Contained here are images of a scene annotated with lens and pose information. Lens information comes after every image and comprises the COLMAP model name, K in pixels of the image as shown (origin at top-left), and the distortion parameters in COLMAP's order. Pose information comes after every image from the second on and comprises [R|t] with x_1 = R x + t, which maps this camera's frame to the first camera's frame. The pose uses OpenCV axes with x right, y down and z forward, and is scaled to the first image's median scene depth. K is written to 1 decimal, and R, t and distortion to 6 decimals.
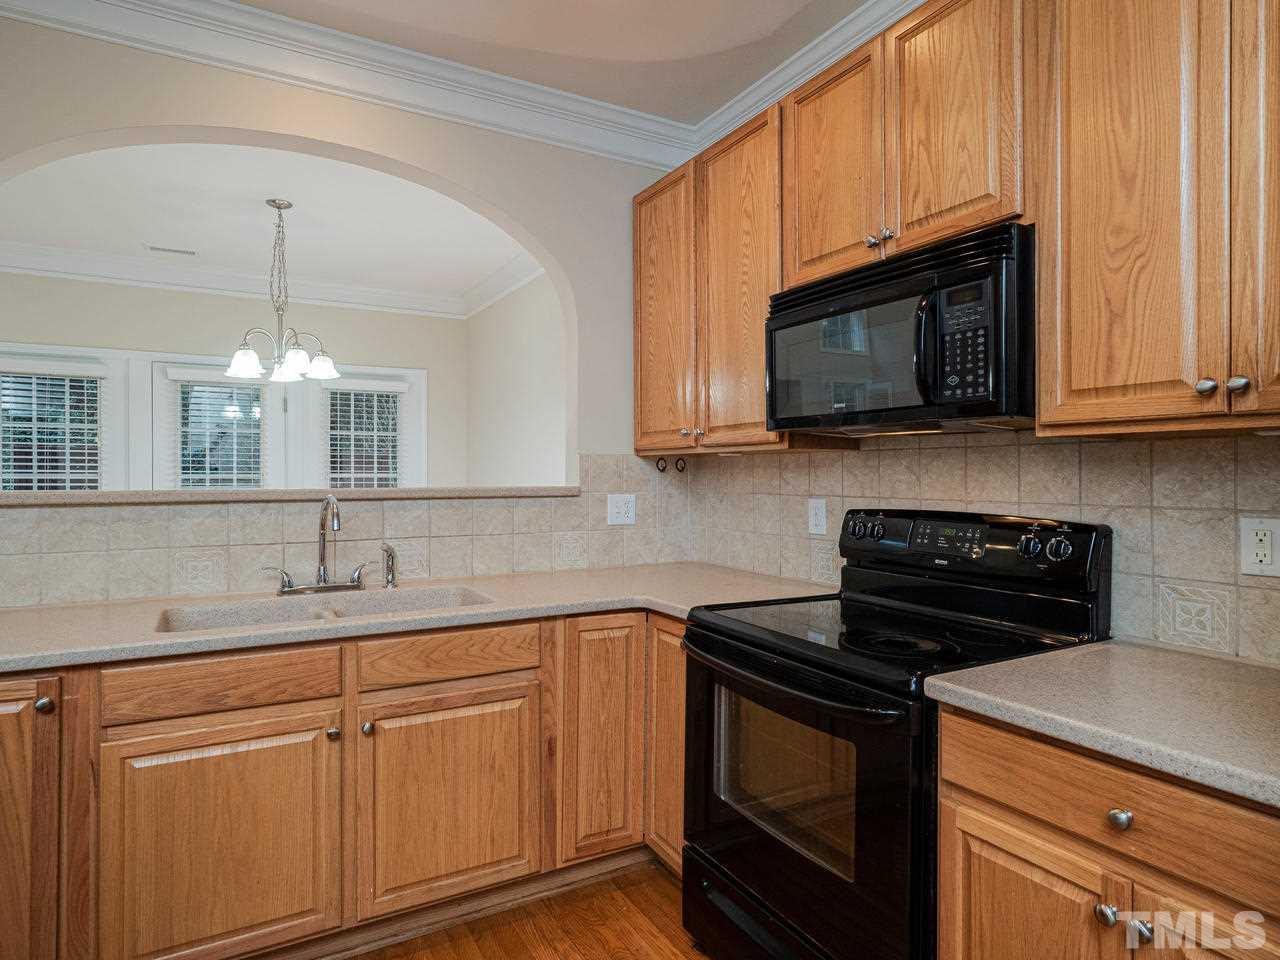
lens RADIAL K [[737.2, 0, 635.7], [0, 737.2, 473.1], [0, 0, 1]] dist [-0.002261, 0.002723]
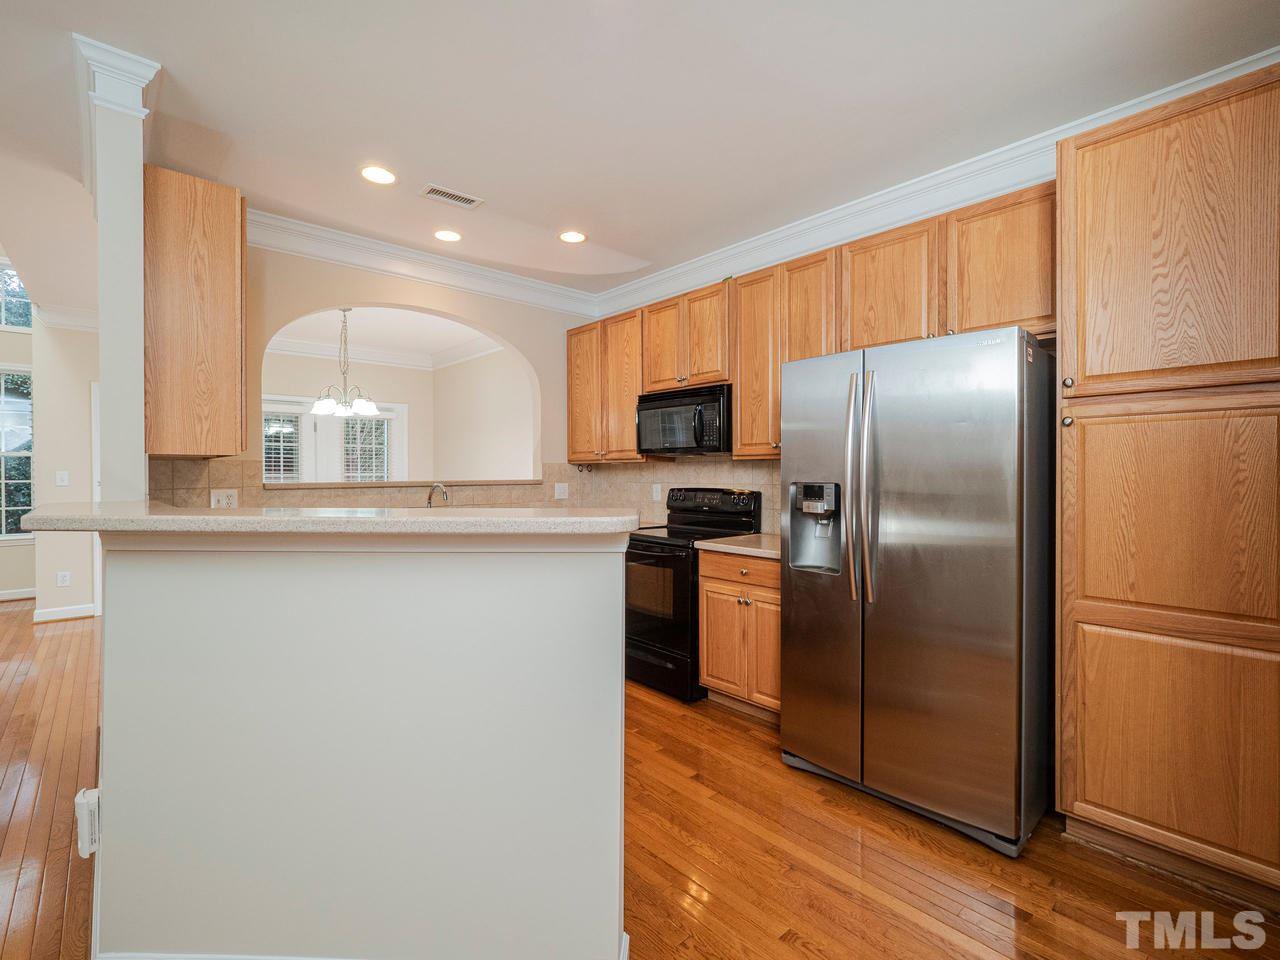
lens RADIAL K [[588.0, 0, 636.6], [0, 588.0, 478.8], [0, 0, 1]] dist [0.008027, -0.001218]
pose [[0.978219, -0.005924, 0.207491, -0.198991], [0.003046, 0.999895, 0.014188, -0.005419], [-0.207553, -0.013247, 0.978134, -0.779112]]
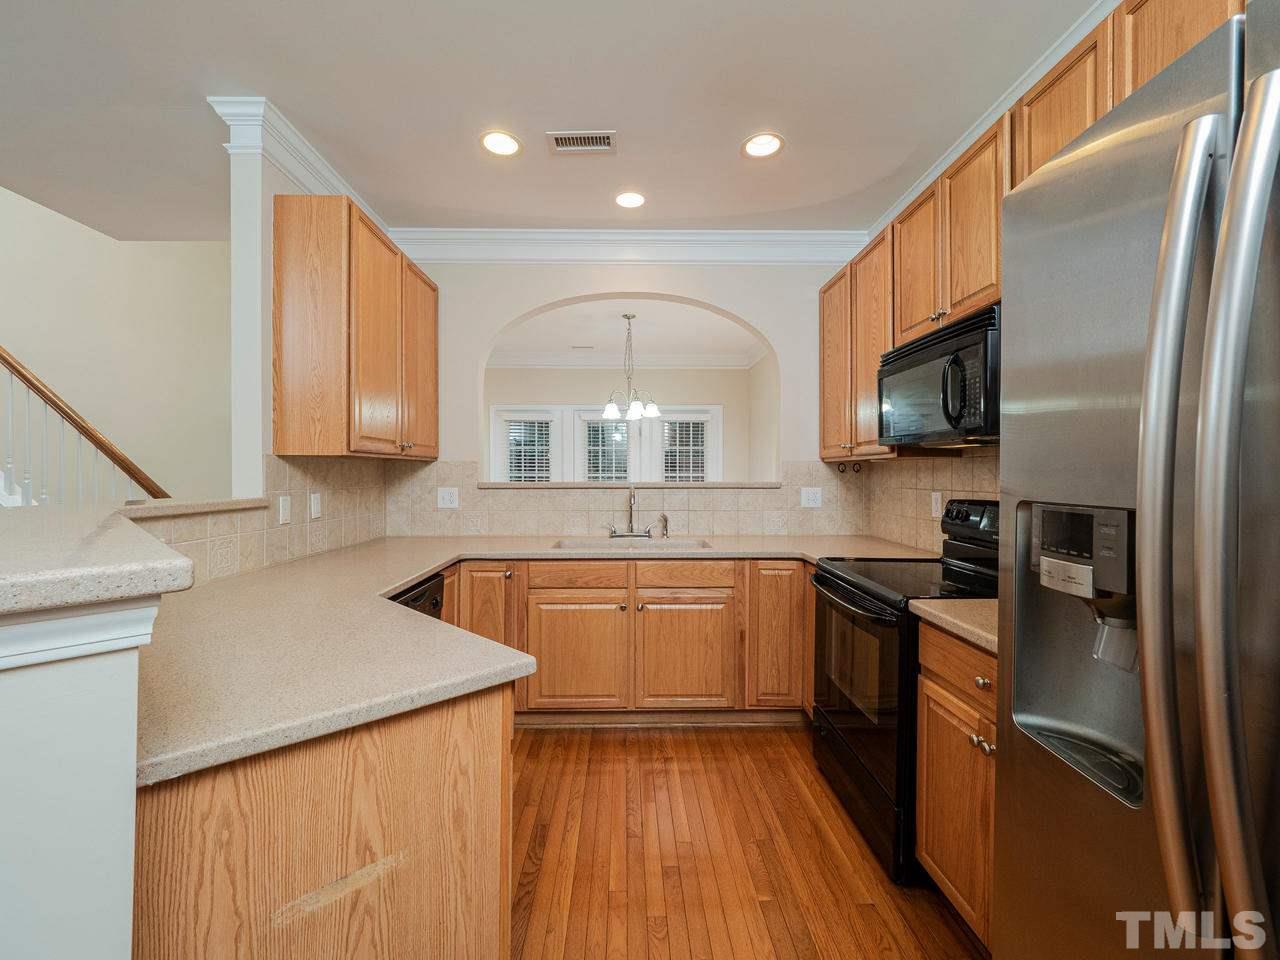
lens RADIAL K [[545.9, 0, 635.6], [0, 545.9, 476.3], [0, 0, 1]] dist [0.004711, -0.003026]
pose [[0.876917, 0.001296, -0.480640, 0.272810], [0.002134, 0.999976, 0.006591, -0.002546], [0.480637, -0.006805, 0.876893, -0.213945]]
